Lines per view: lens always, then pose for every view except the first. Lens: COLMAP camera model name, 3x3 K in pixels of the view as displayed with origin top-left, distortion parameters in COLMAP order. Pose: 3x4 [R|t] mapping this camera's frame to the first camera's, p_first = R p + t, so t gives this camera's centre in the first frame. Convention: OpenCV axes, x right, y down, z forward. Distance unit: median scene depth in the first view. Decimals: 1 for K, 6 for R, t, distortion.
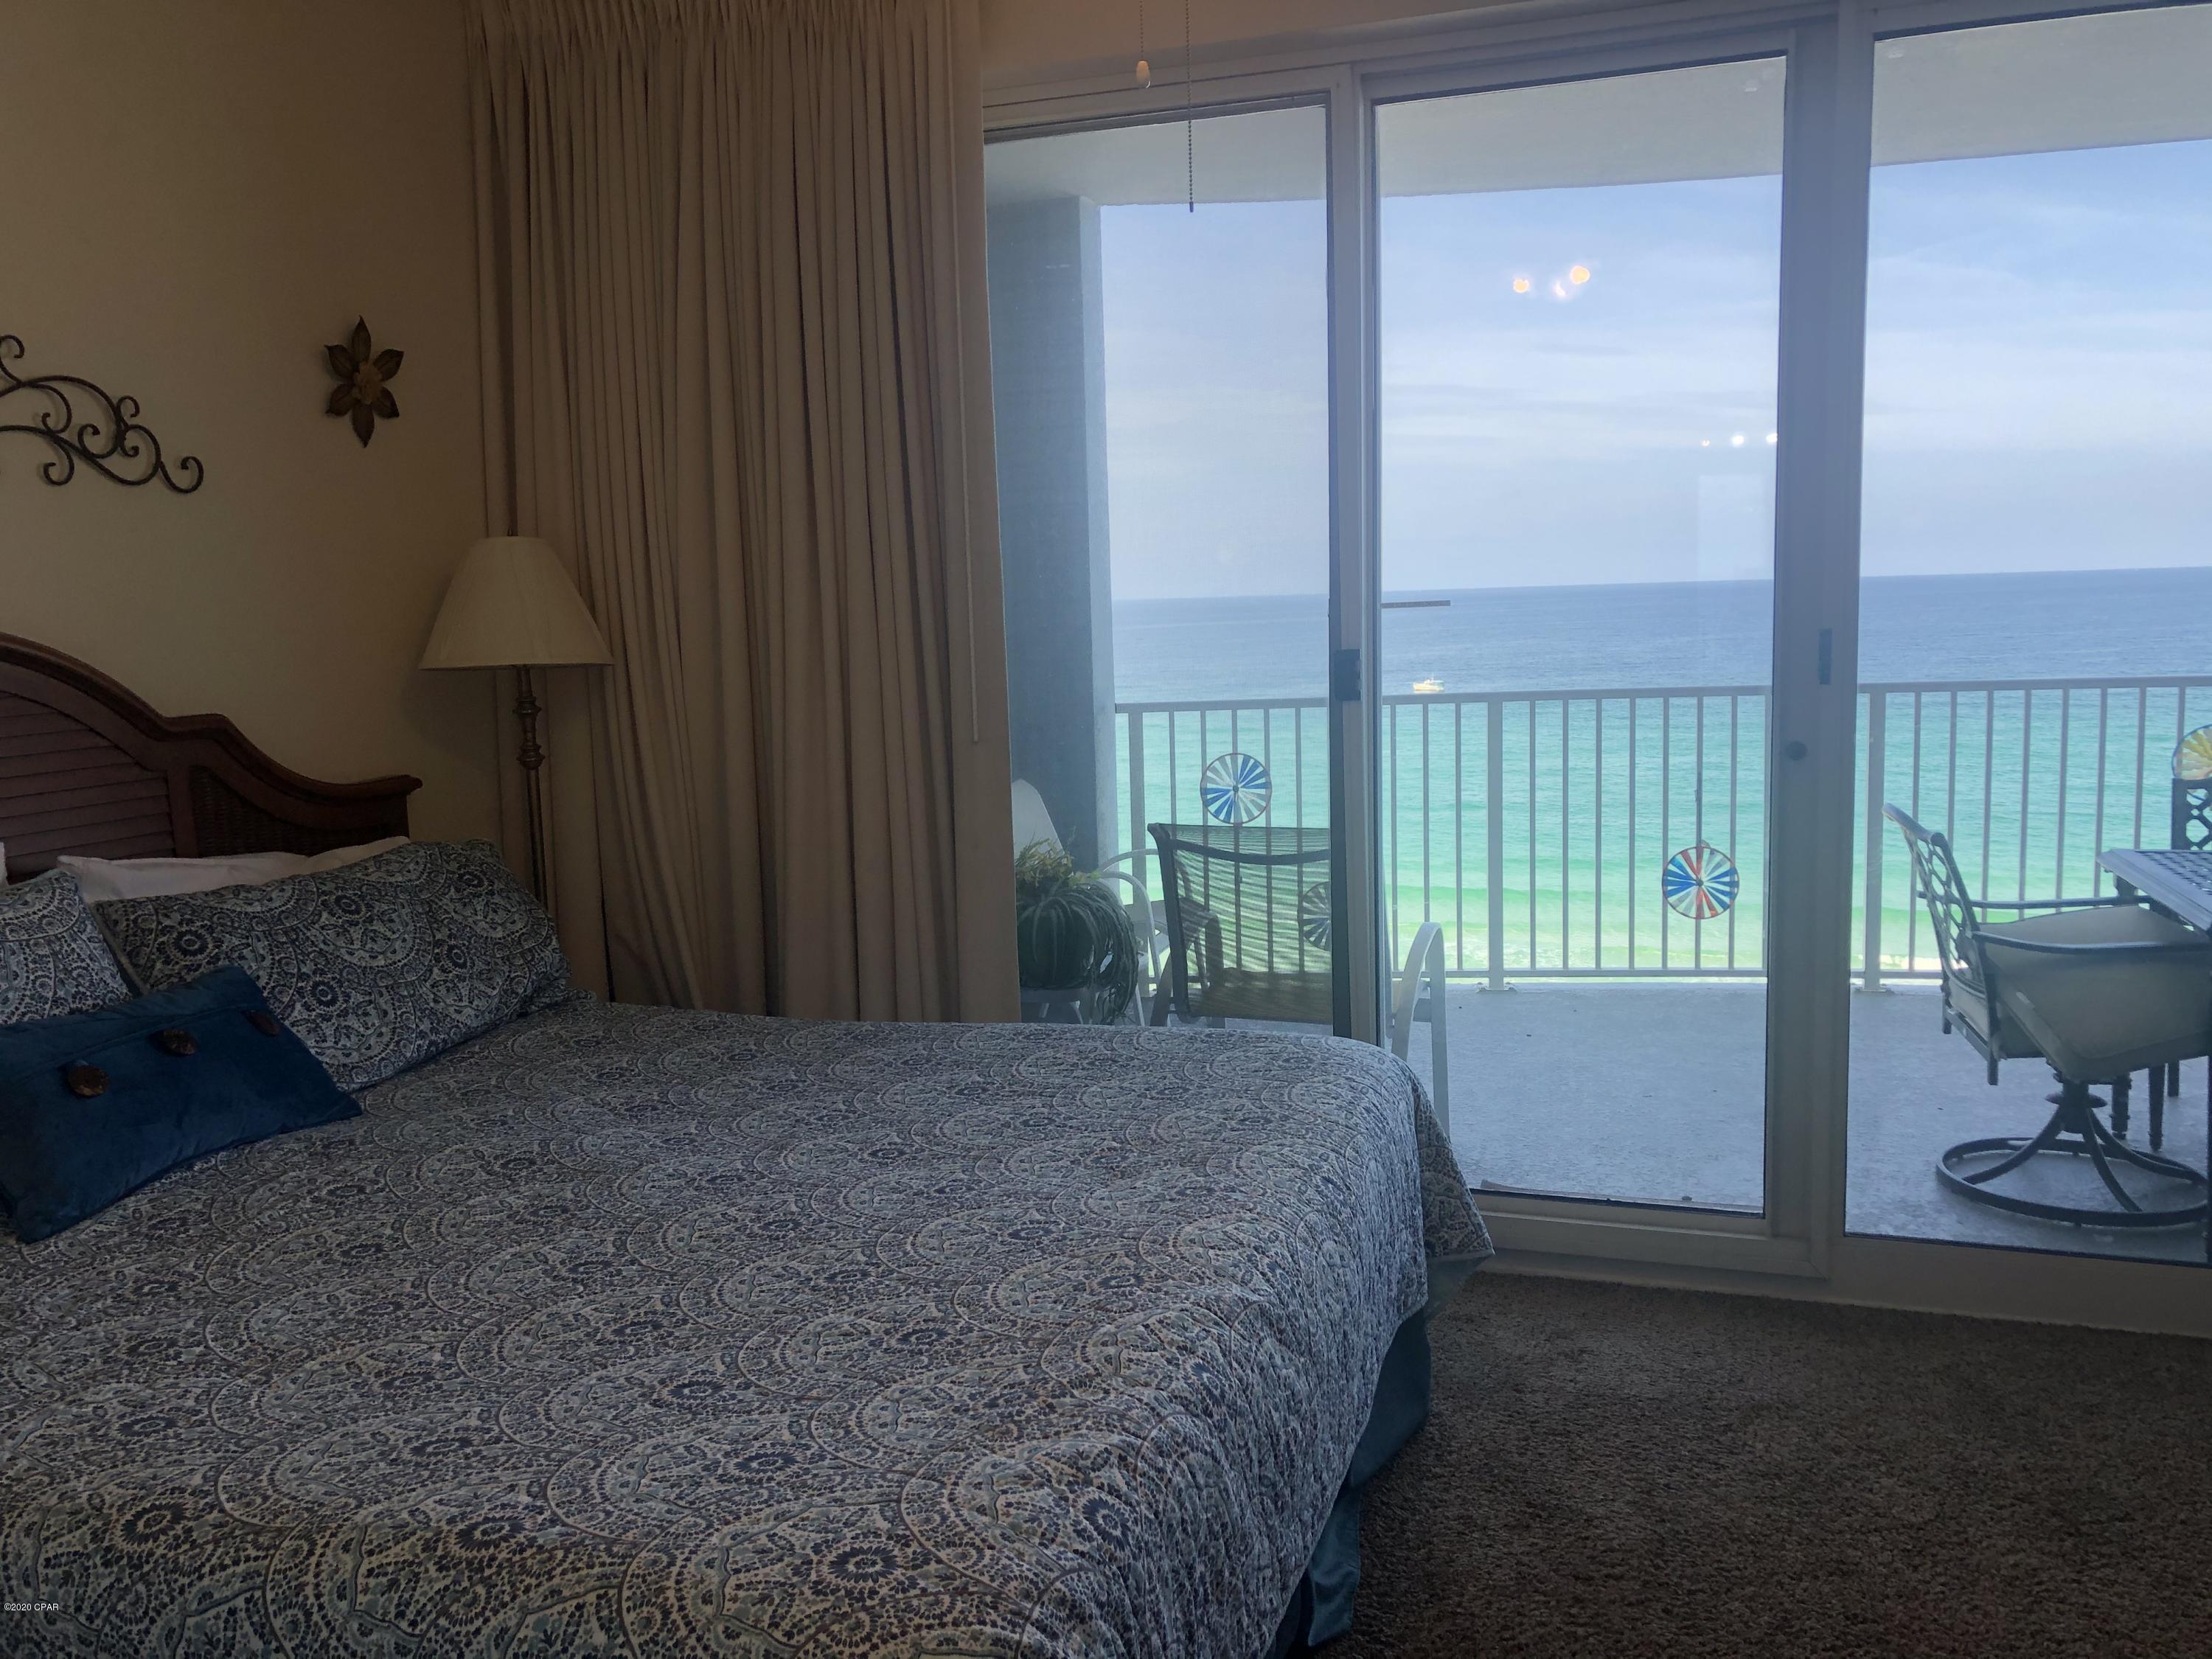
lens RADIAL K [[1790.0, 0, 1105.8], [0, 1790.0, 812.9], [0, 0, 1]] dist [0.088404, -0.134731]
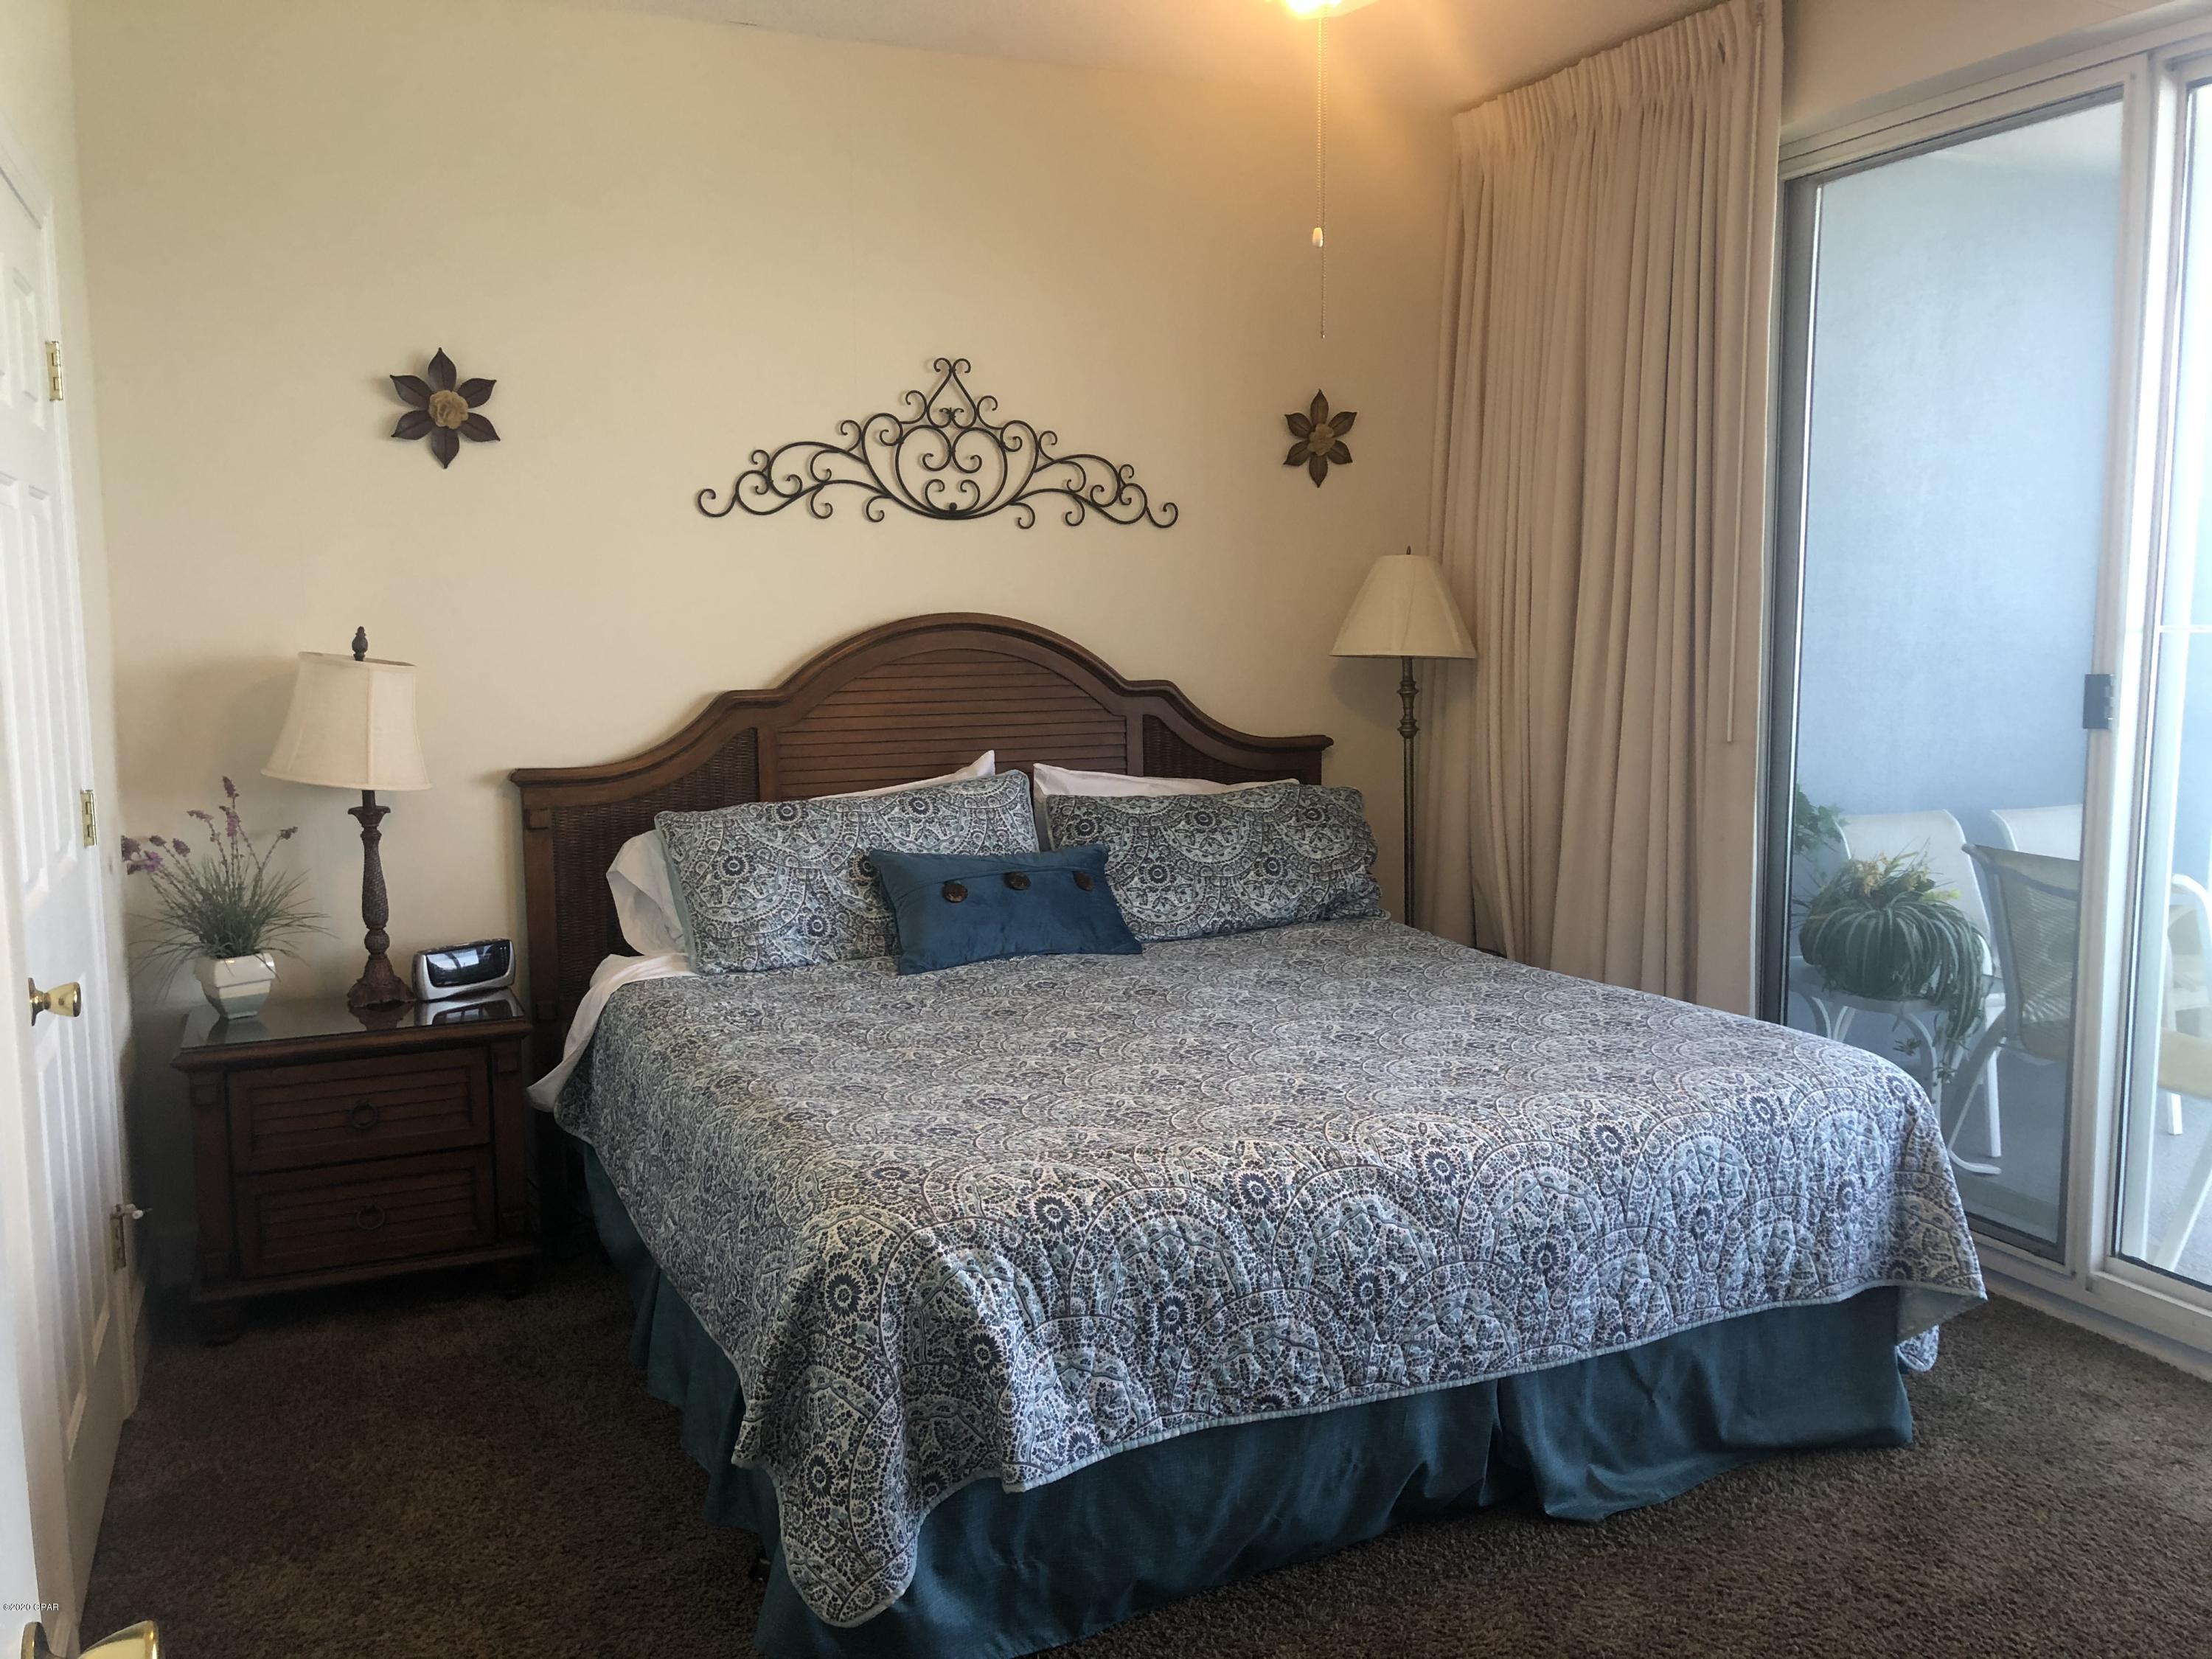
lens RADIAL K [[1790.0, 0, 1105.8], [0, 1790.0, 812.9], [0, 0, 1]] dist [0.088404, -0.134731]
pose [[0.685997, 0.105600, -0.719901, 0.549634], [-0.099902, 0.993712, 0.050566, -0.016994], [0.720713, 0.037231, 0.692233, -0.027764]]
